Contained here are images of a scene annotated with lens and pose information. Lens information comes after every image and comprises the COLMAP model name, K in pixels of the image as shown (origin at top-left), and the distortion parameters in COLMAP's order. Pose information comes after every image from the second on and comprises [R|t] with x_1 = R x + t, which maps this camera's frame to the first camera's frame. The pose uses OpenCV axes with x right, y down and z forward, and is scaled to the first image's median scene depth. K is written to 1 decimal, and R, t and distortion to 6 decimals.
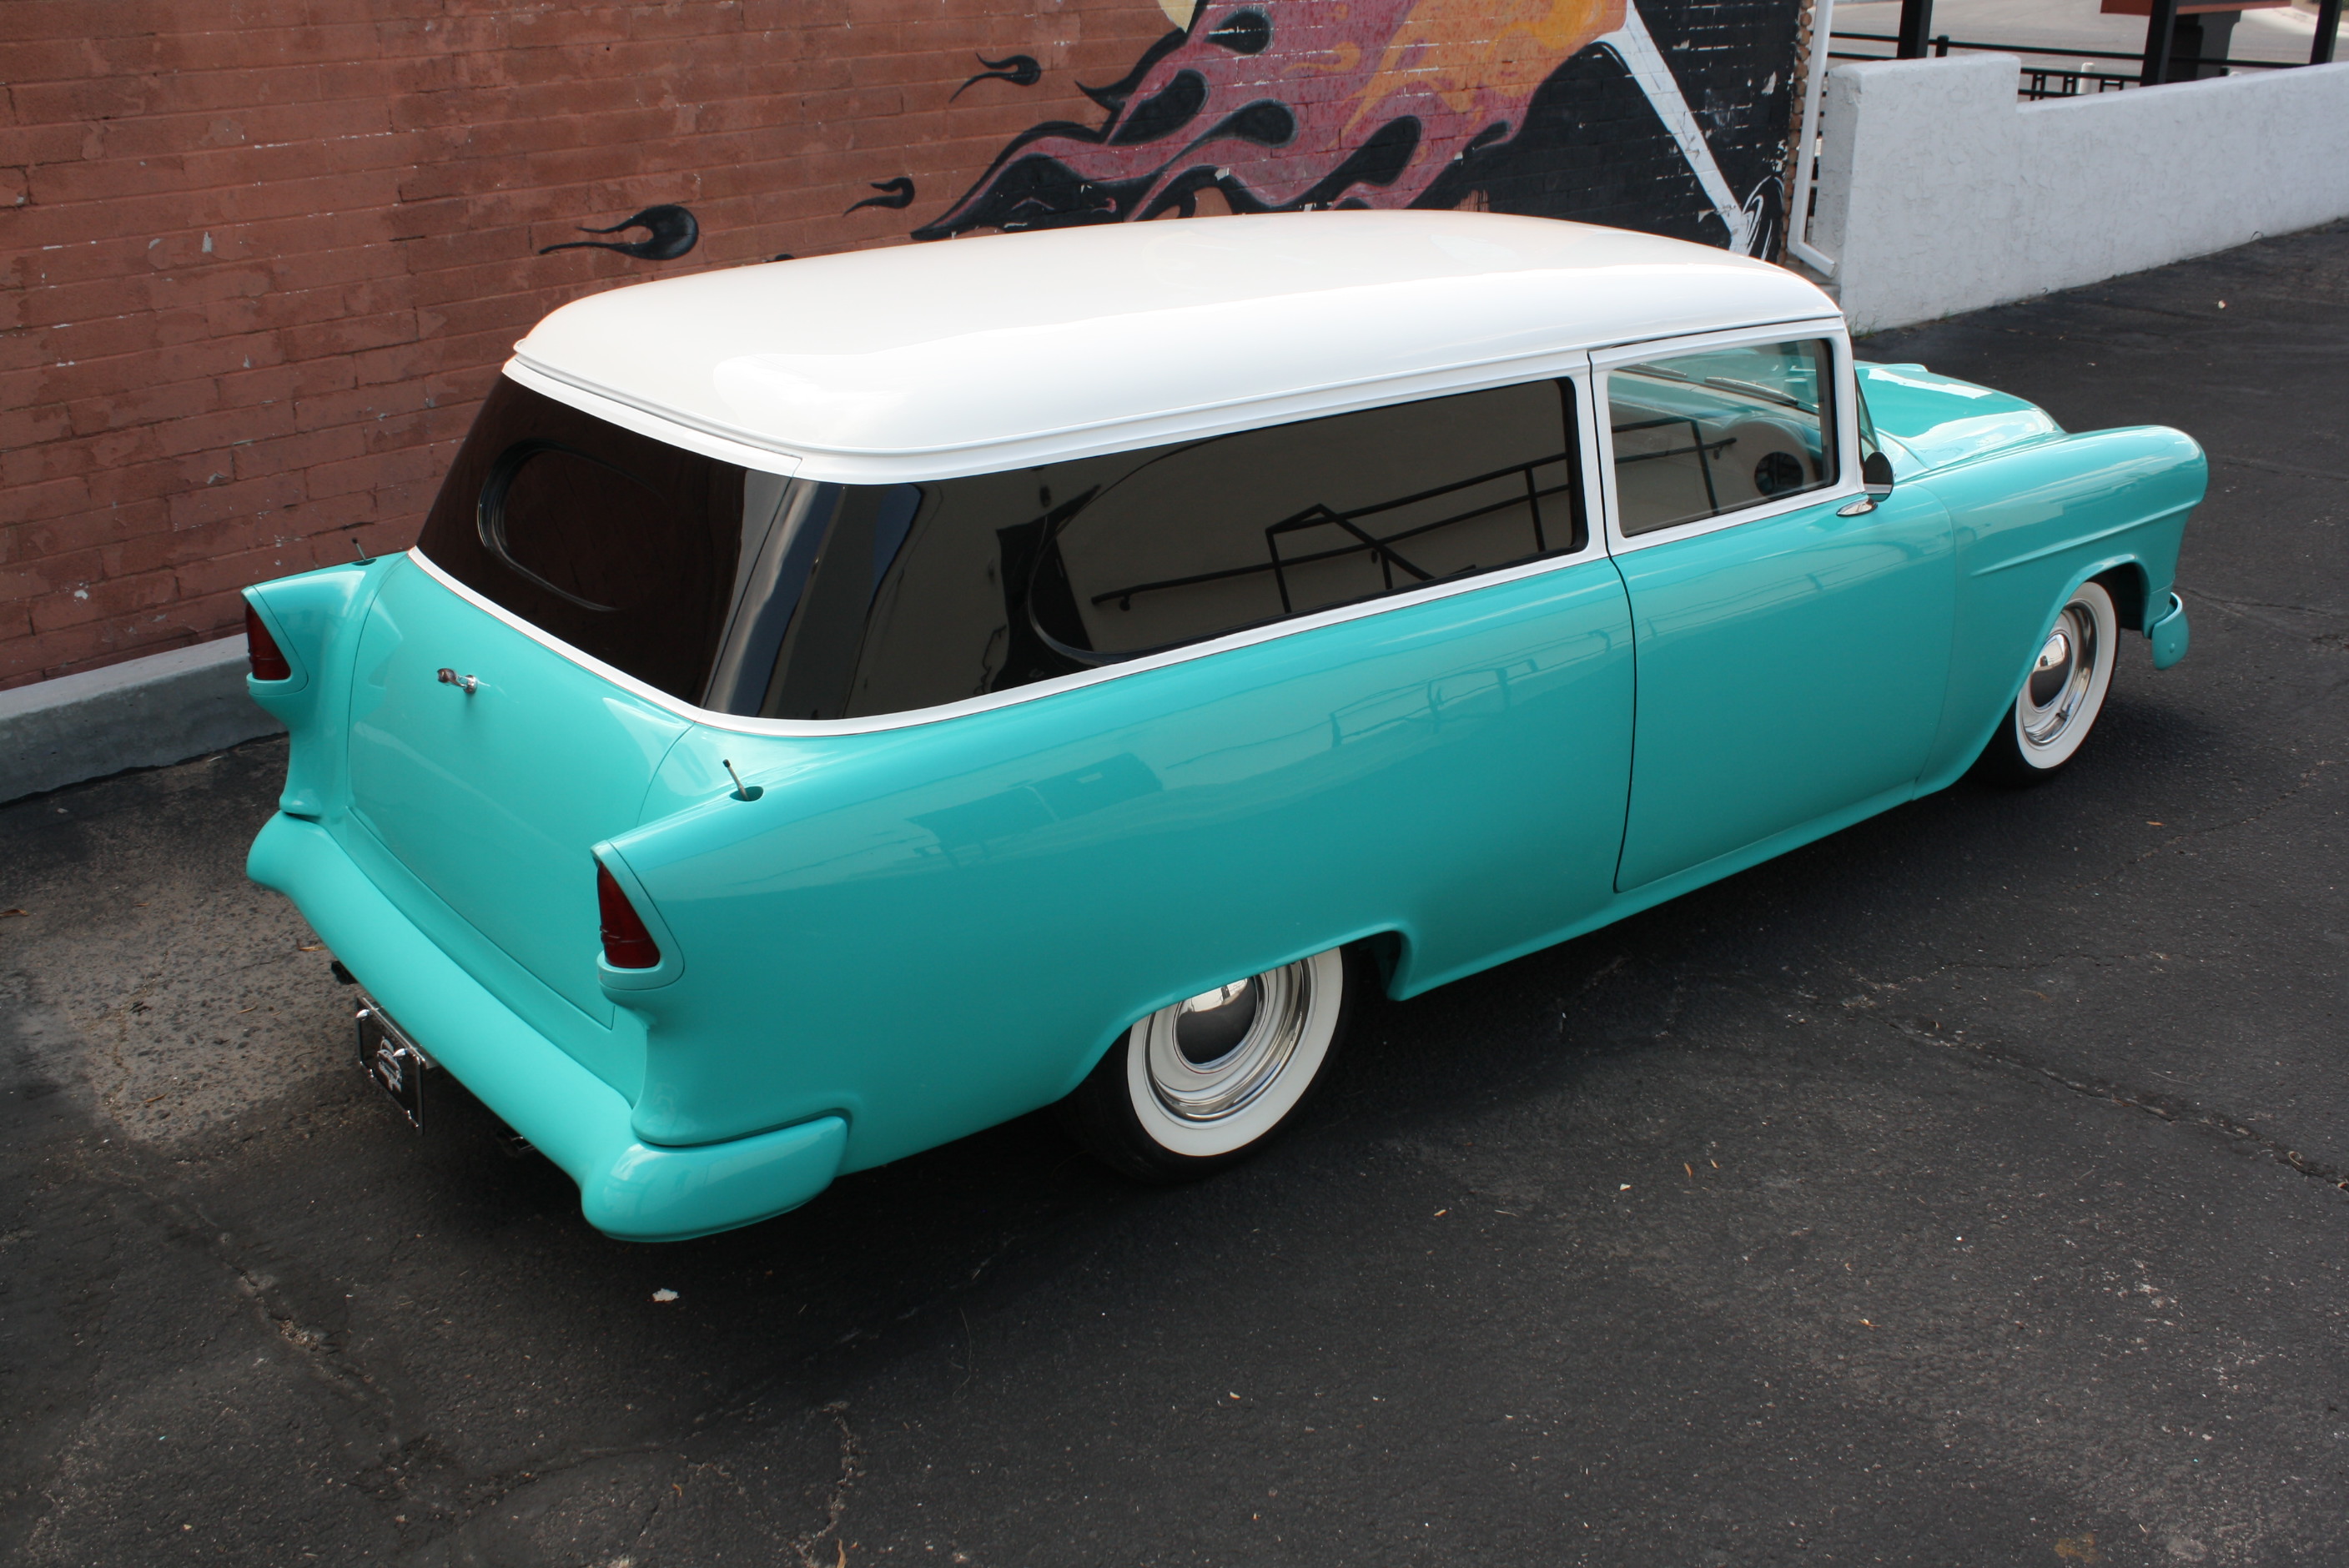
lens RADIAL K [[2086.6, 0, 1173.7], [0, 2086.6, 787.3], [0, 0, 1]] dist [-0.150055, 0.129298]
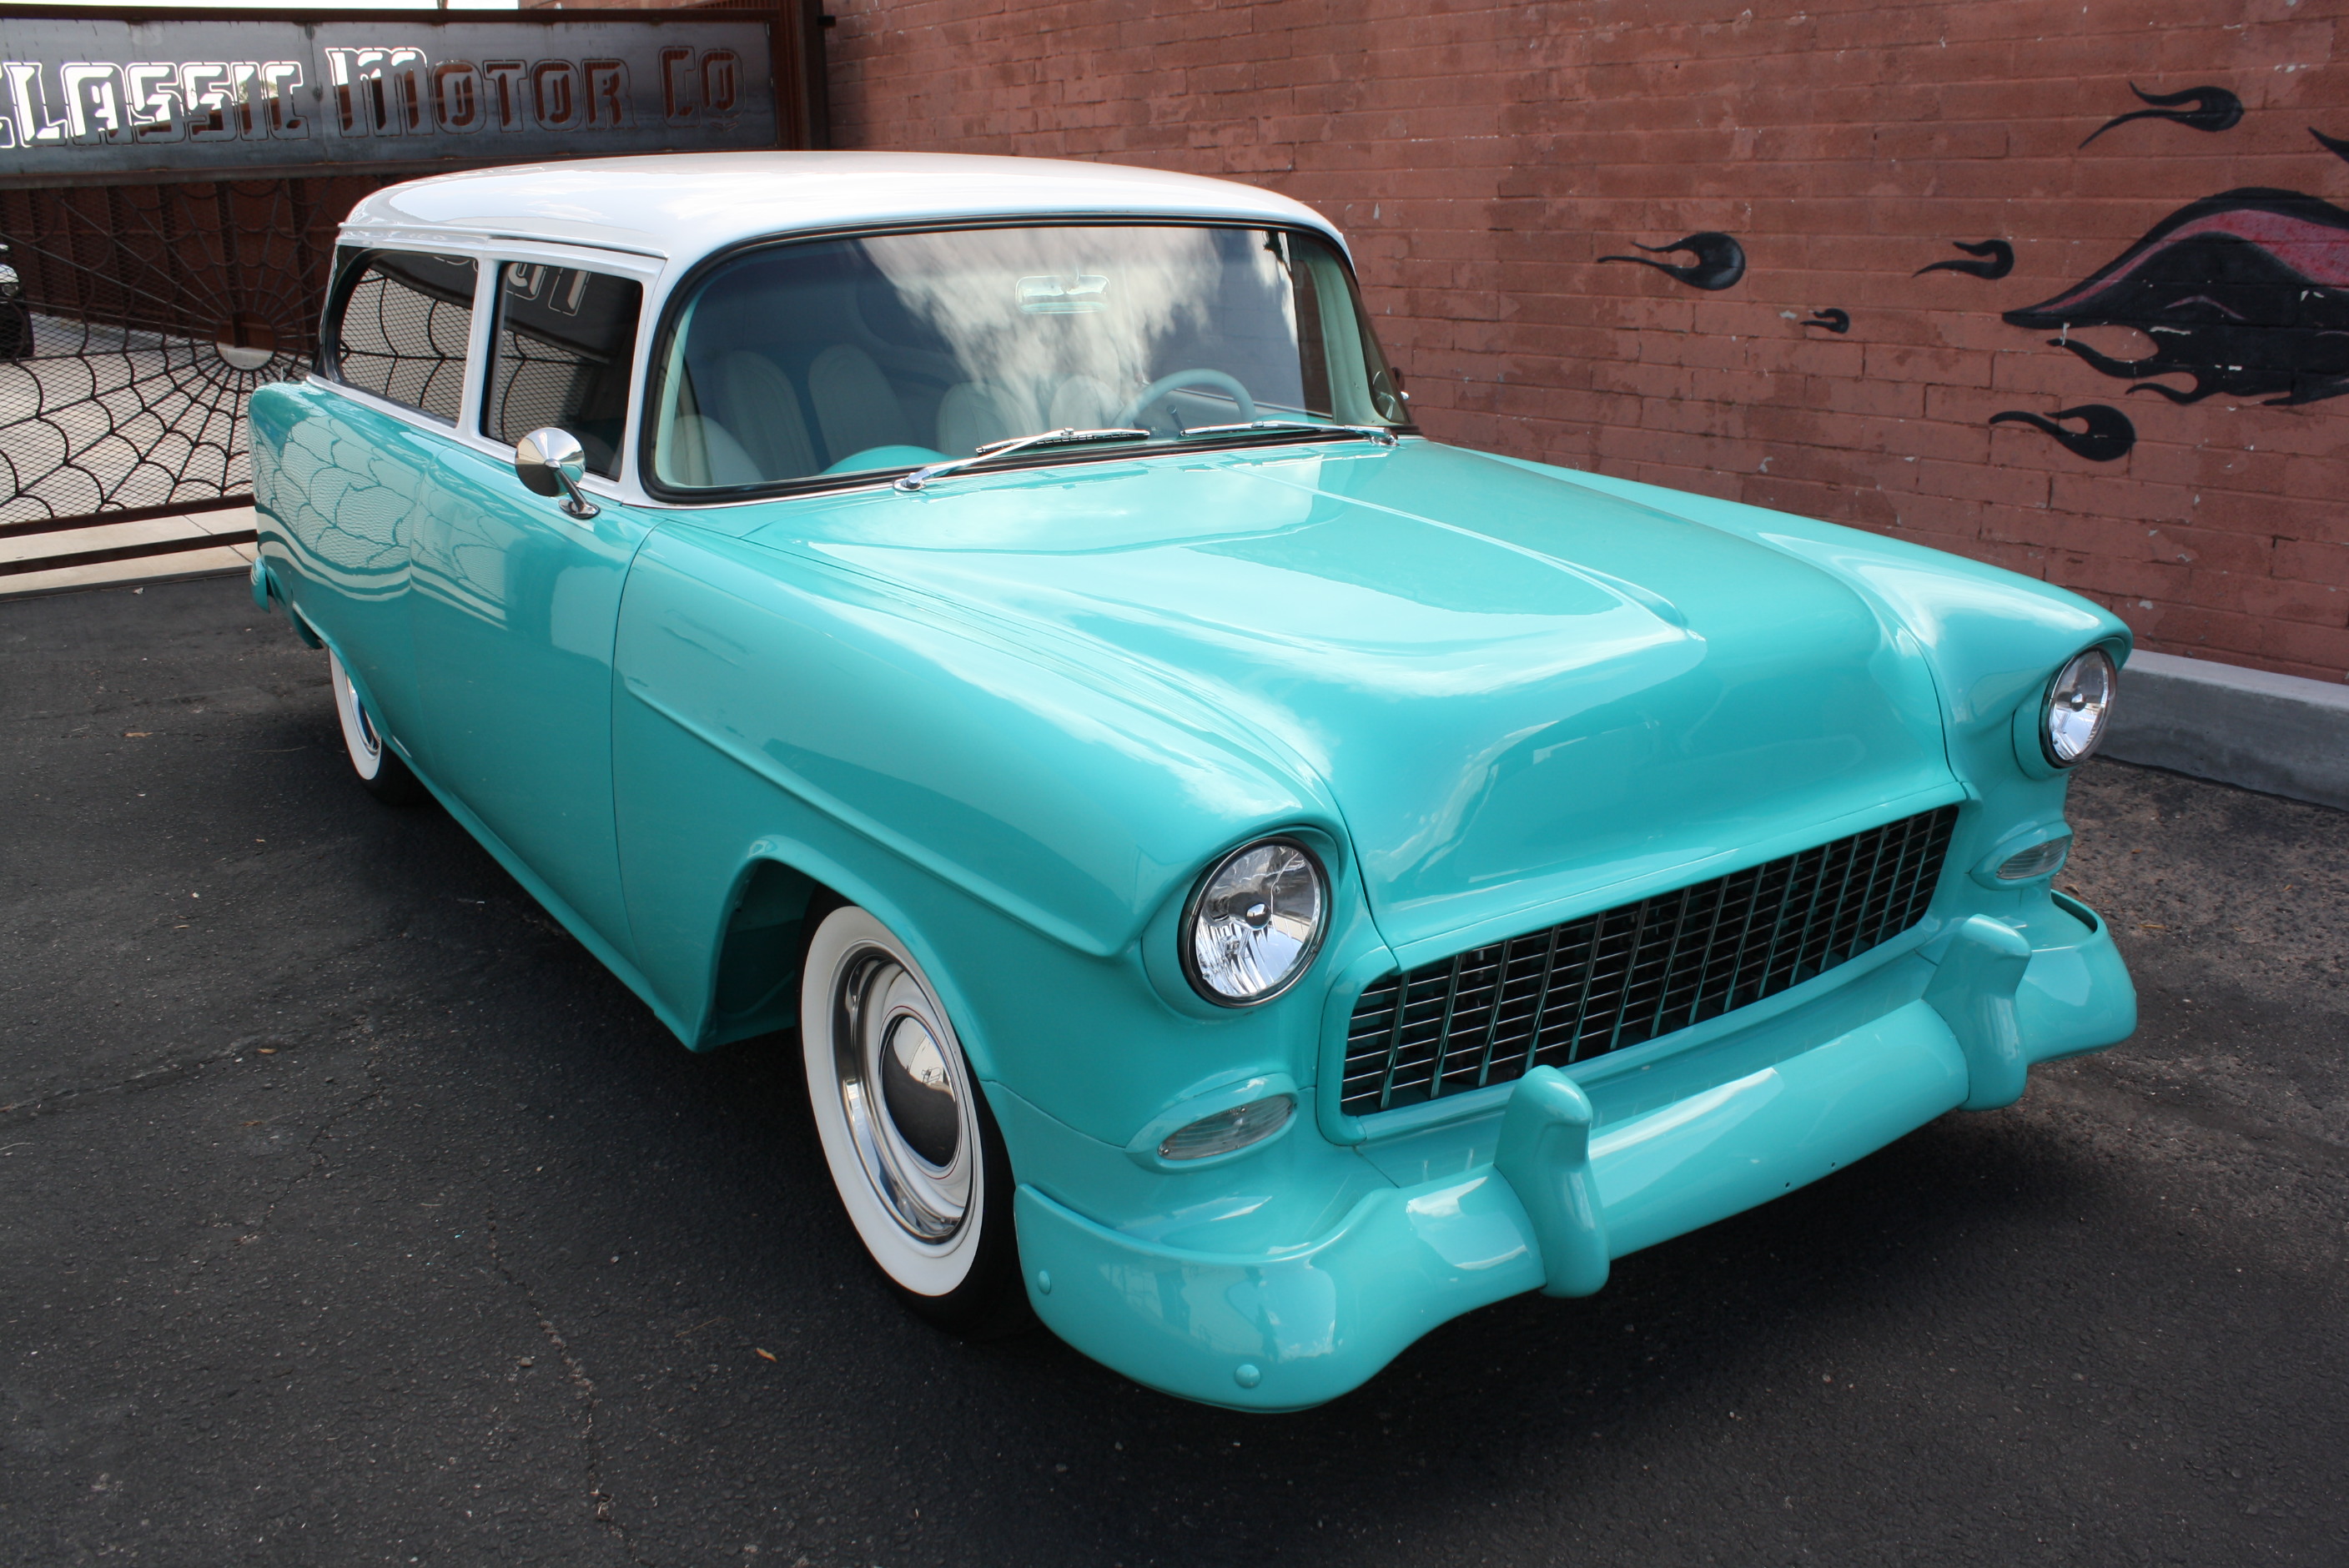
lens RADIAL K [[2052.3, 0, 1170.9], [0, 2052.3, 783.2], [0, 0, 1]] dist [-0.148900, 0.125679]
pose [[-0.089560, 0.286235, -0.953965, 0.771773], [-0.374275, 0.877941, 0.298561, -0.255798], [0.922983, 0.383784, 0.028502, 0.877306]]
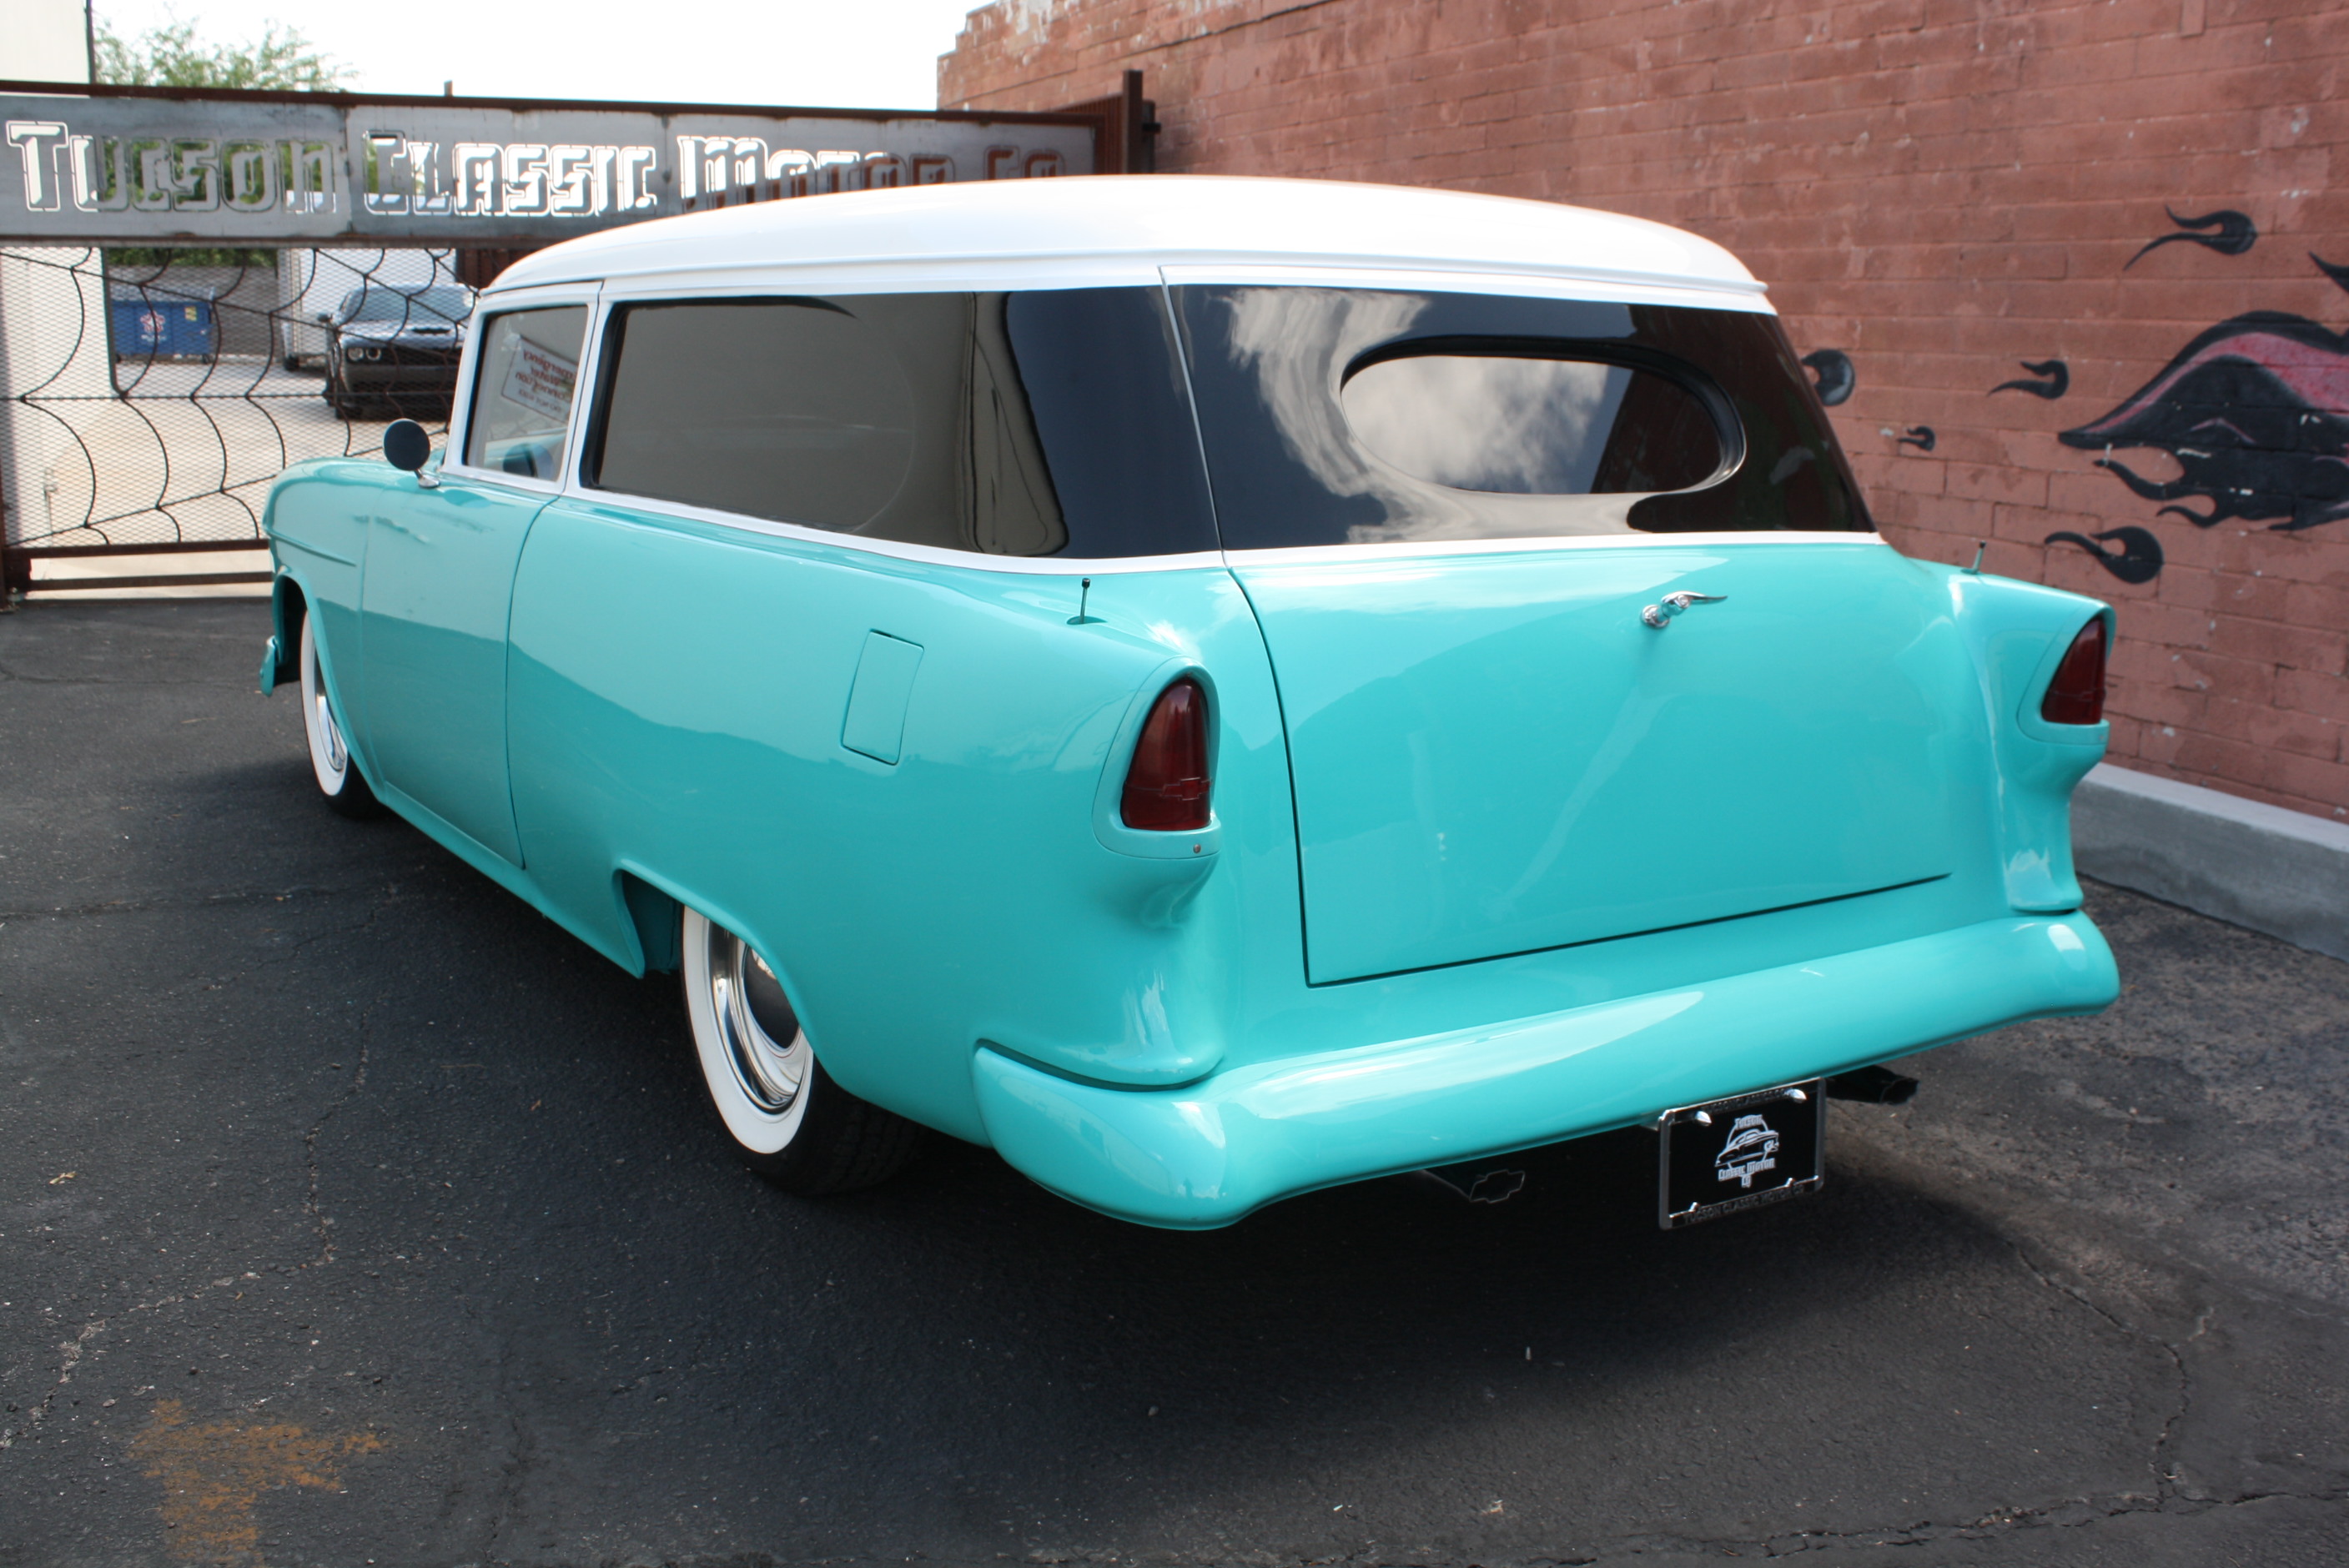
lens RADIAL K [[2228.8, 0, 1186.4], [0, 2228.8, 823.2], [0, 0, 1]] dist [-0.079506, 0.000000]
pose [[-0.349601, 0.204517, -0.914304, 0.892642], [-0.387222, 0.857093, 0.339780, -0.343747], [0.853135, 0.472826, -0.220447, 1.124777]]
